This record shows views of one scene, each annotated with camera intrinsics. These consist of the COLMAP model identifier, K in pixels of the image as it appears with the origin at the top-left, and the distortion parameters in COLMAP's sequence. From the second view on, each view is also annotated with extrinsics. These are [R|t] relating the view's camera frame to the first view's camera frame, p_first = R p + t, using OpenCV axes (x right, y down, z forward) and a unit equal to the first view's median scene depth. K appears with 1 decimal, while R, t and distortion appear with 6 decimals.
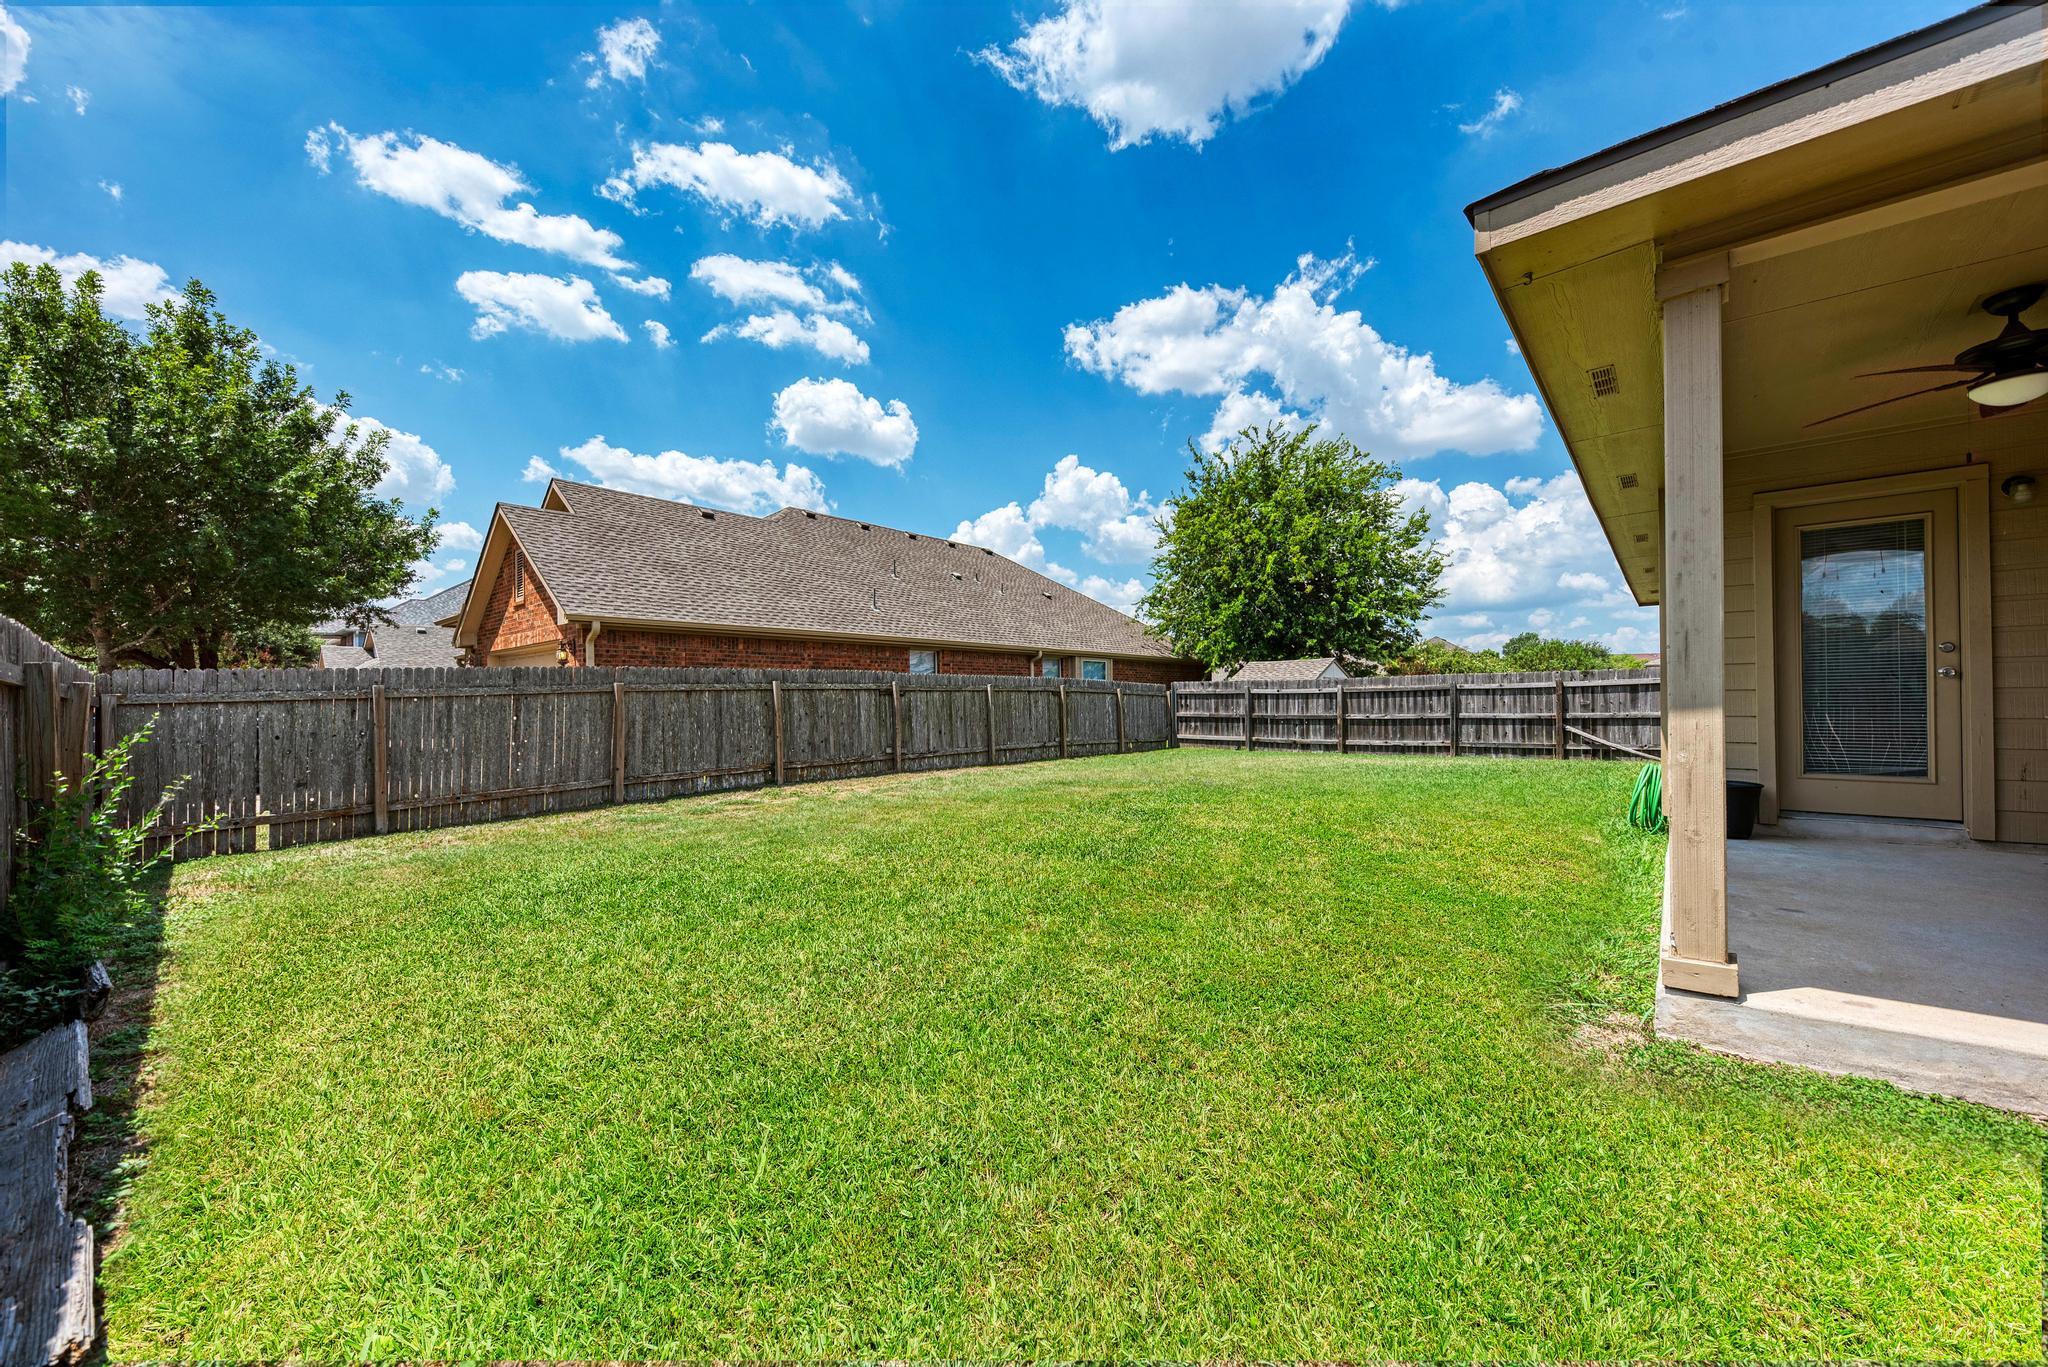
lens RADIAL K [[735.0, 0, 1033.4], [0, 735.0, 695.6], [0, 0, 1]] dist [0.006798, -0.001663]
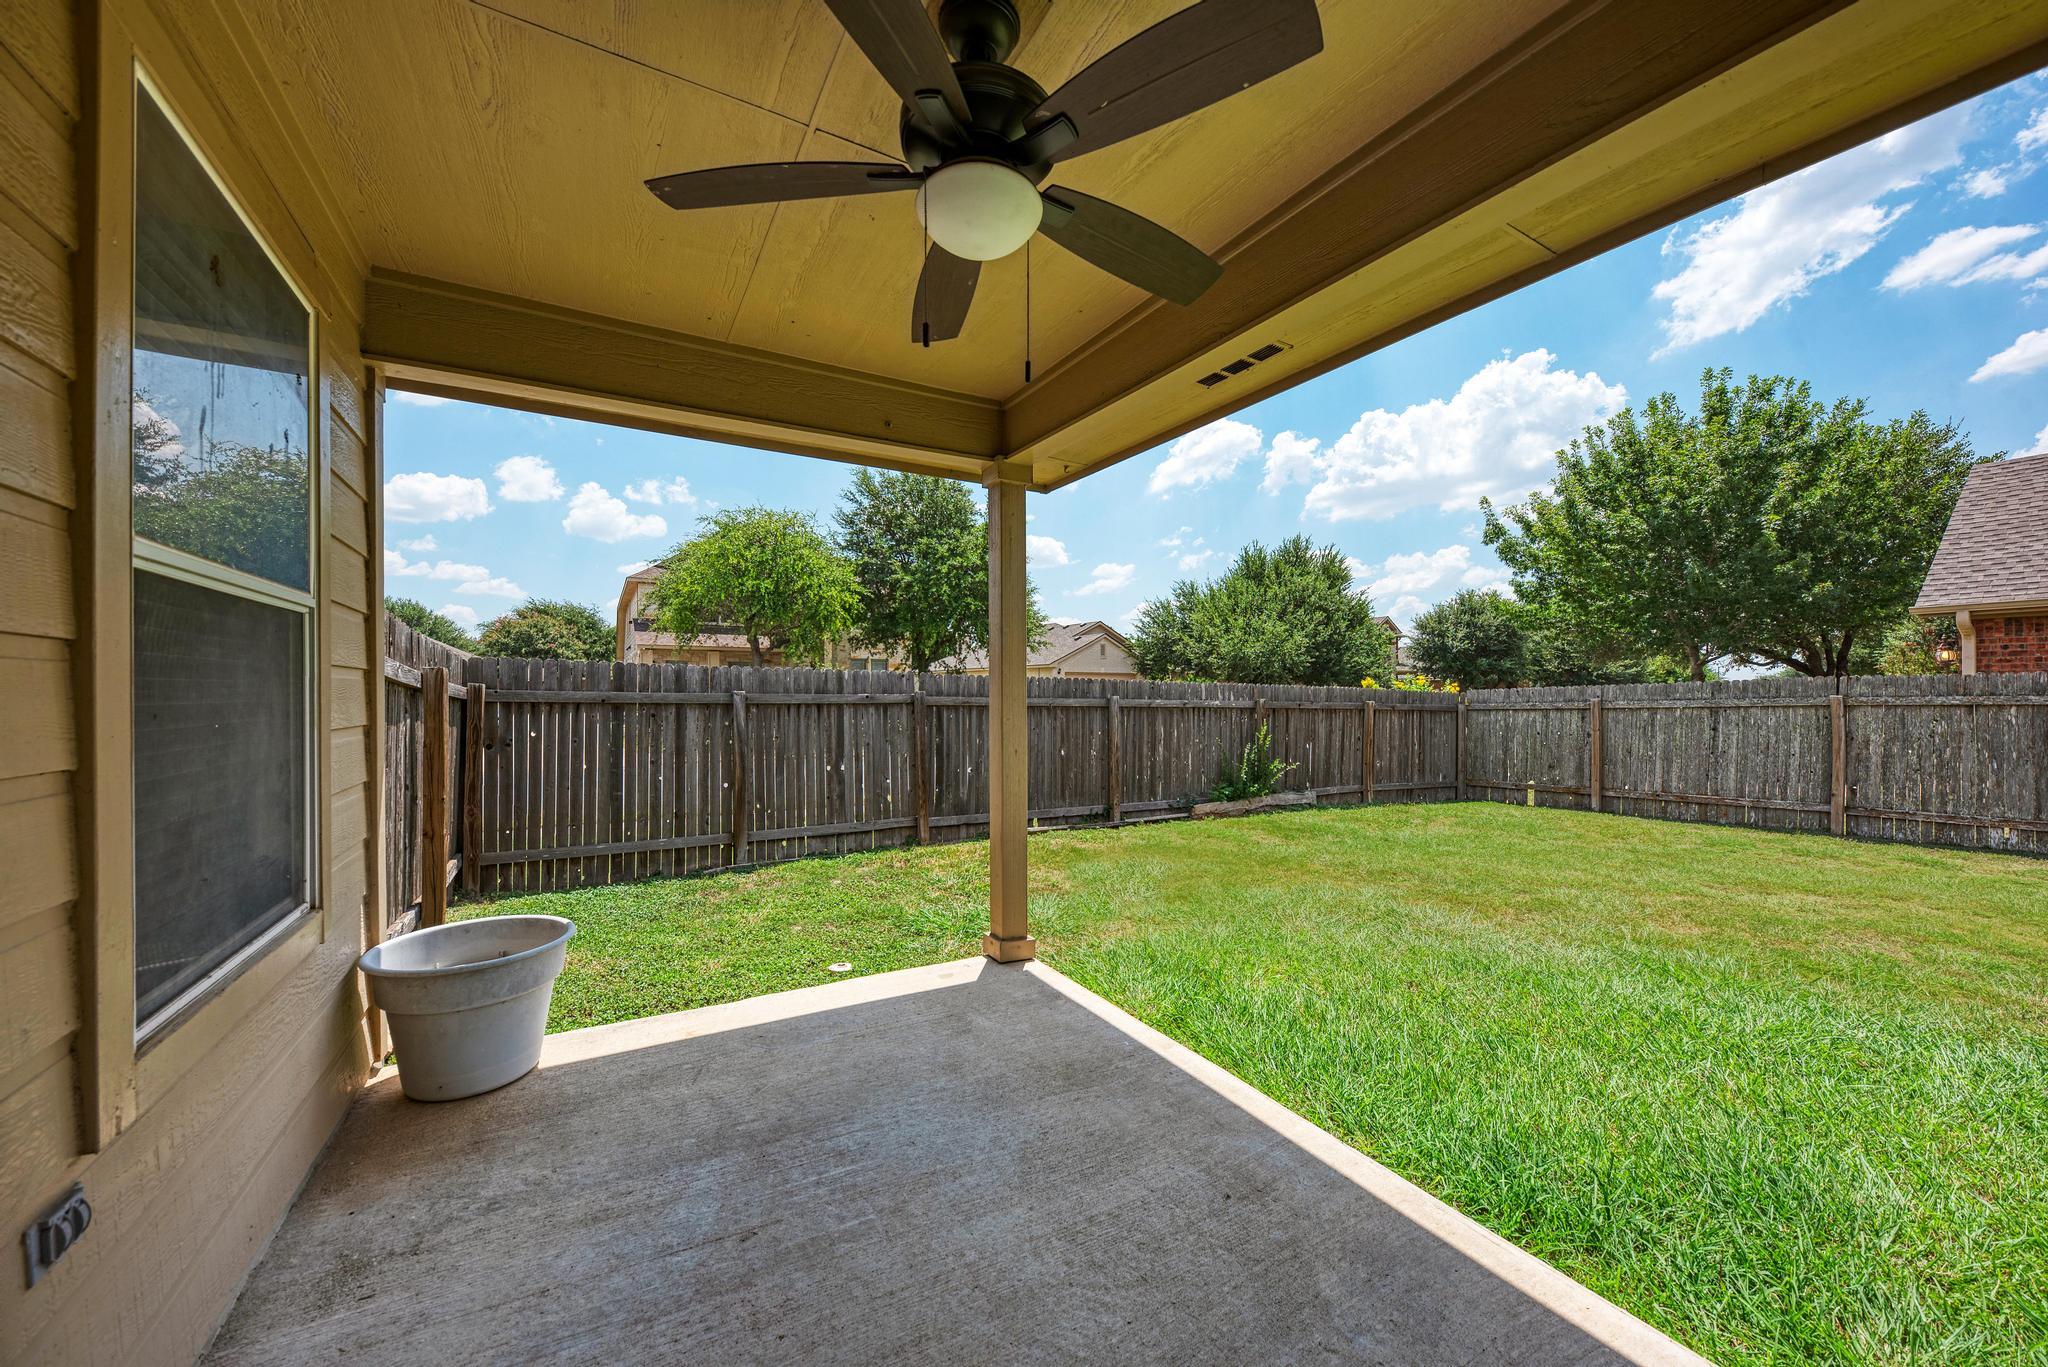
lens RADIAL K [[735.0, 0, 1023.8], [0, 735.0, 689.5], [0, 0, 1]] dist [0.006798, -0.001663]
pose [[-0.320681, 0.004093, -0.947178, 0.315924], [0.008907, 0.999959, 0.001306, -0.018940], [0.947145, -0.008018, -0.320705, 0.209344]]
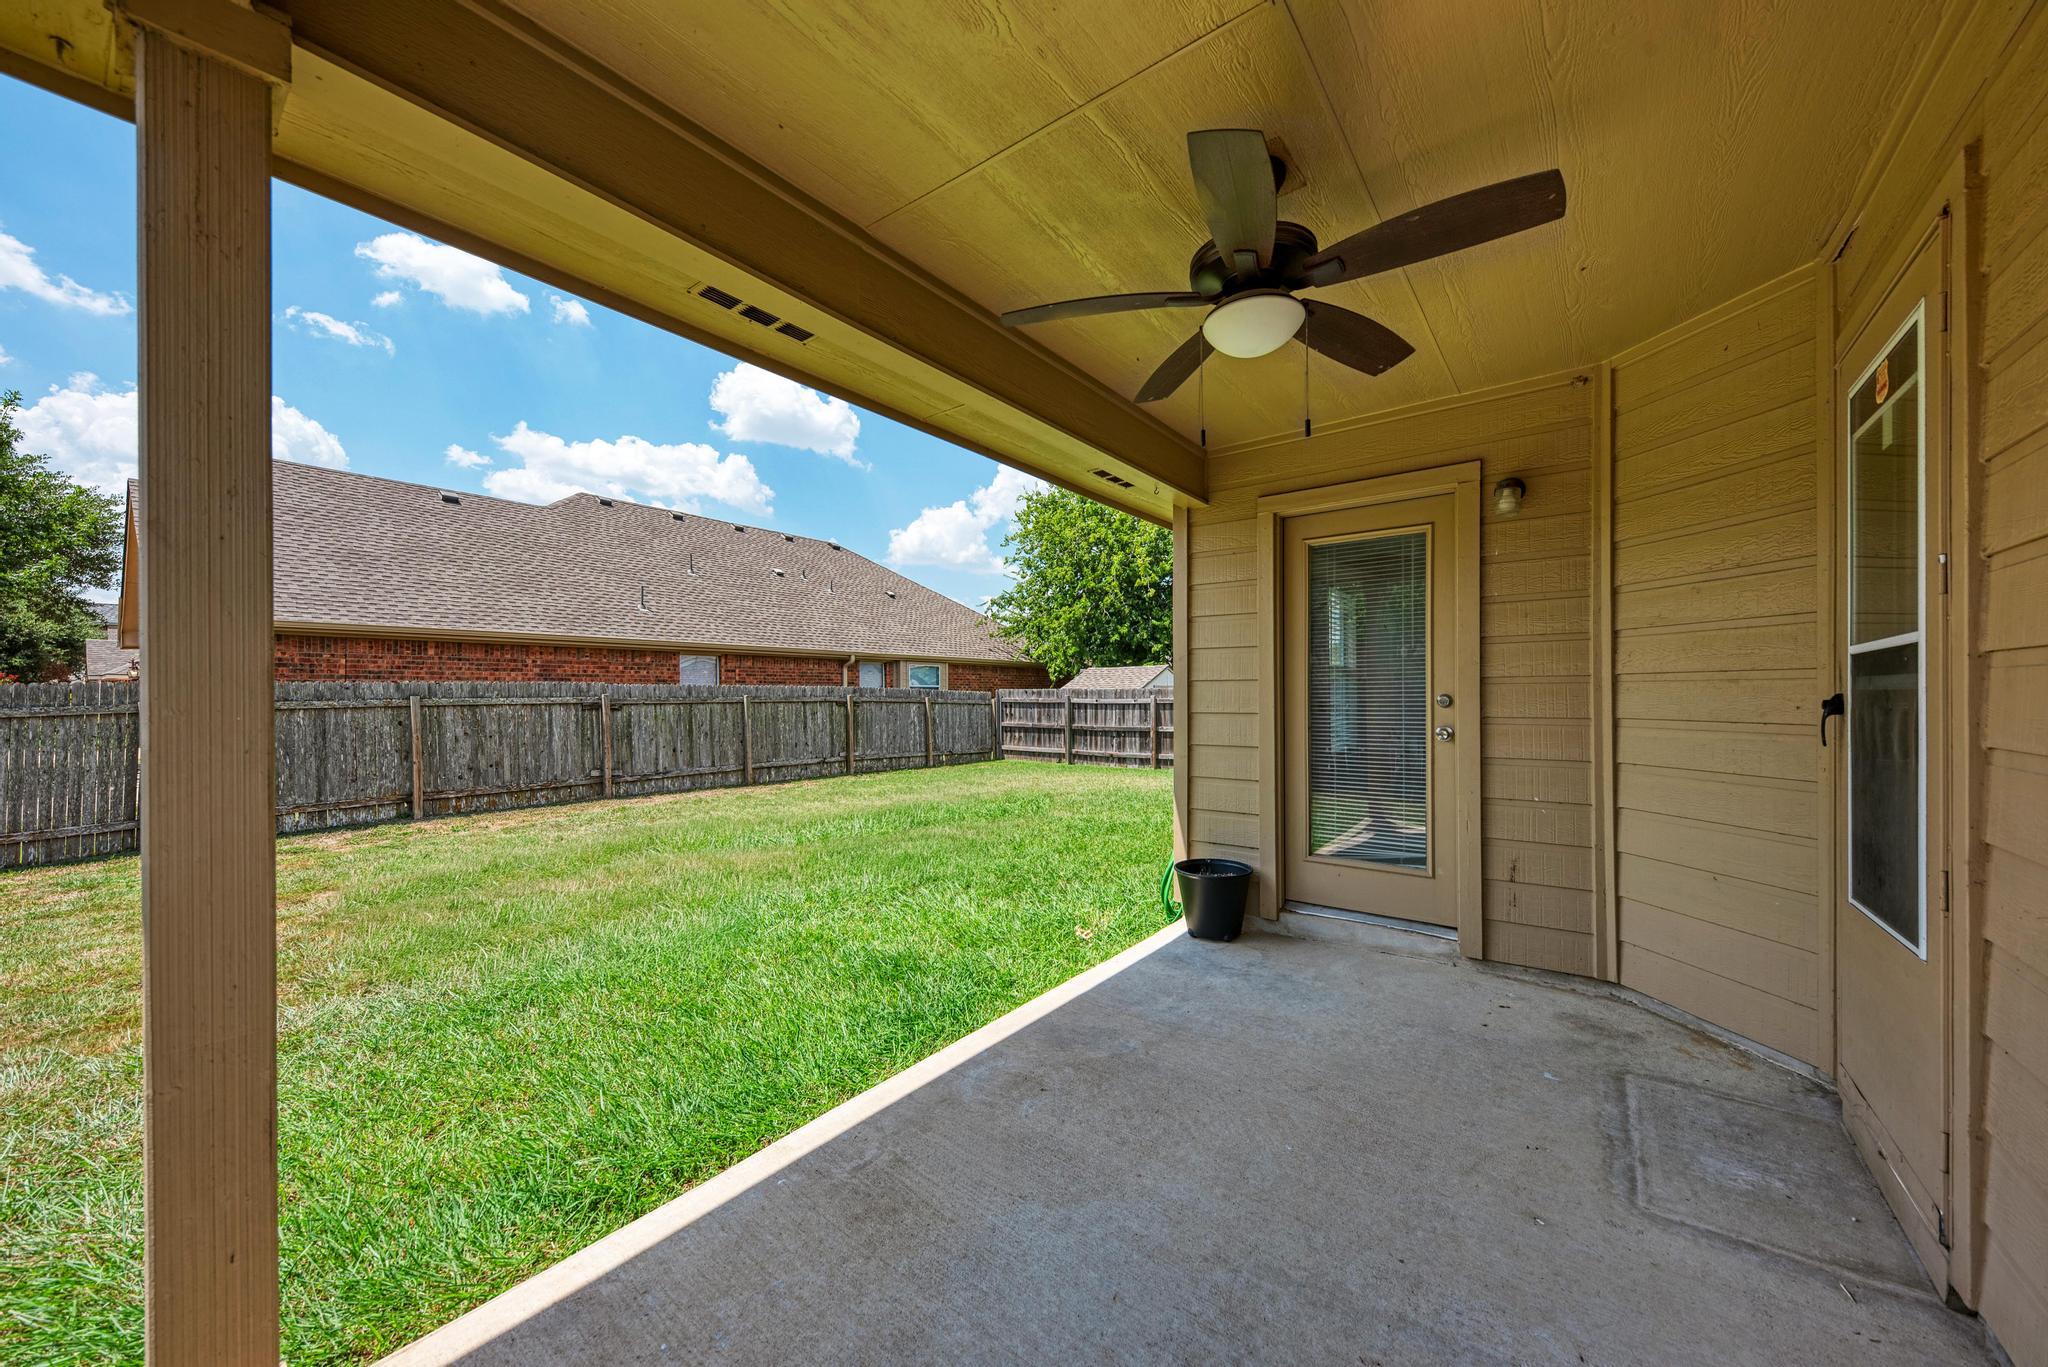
lens RADIAL K [[735.0, 0, 1031.0], [0, 735.0, 691.7], [0, 0, 1]] dist [0.006798, -0.001663]
pose [[0.997719, 0.004784, 0.067331, 0.196081], [-0.004835, 0.999988, 0.000584, -0.018970], [-0.067327, -0.000908, 0.997731, 0.069035]]
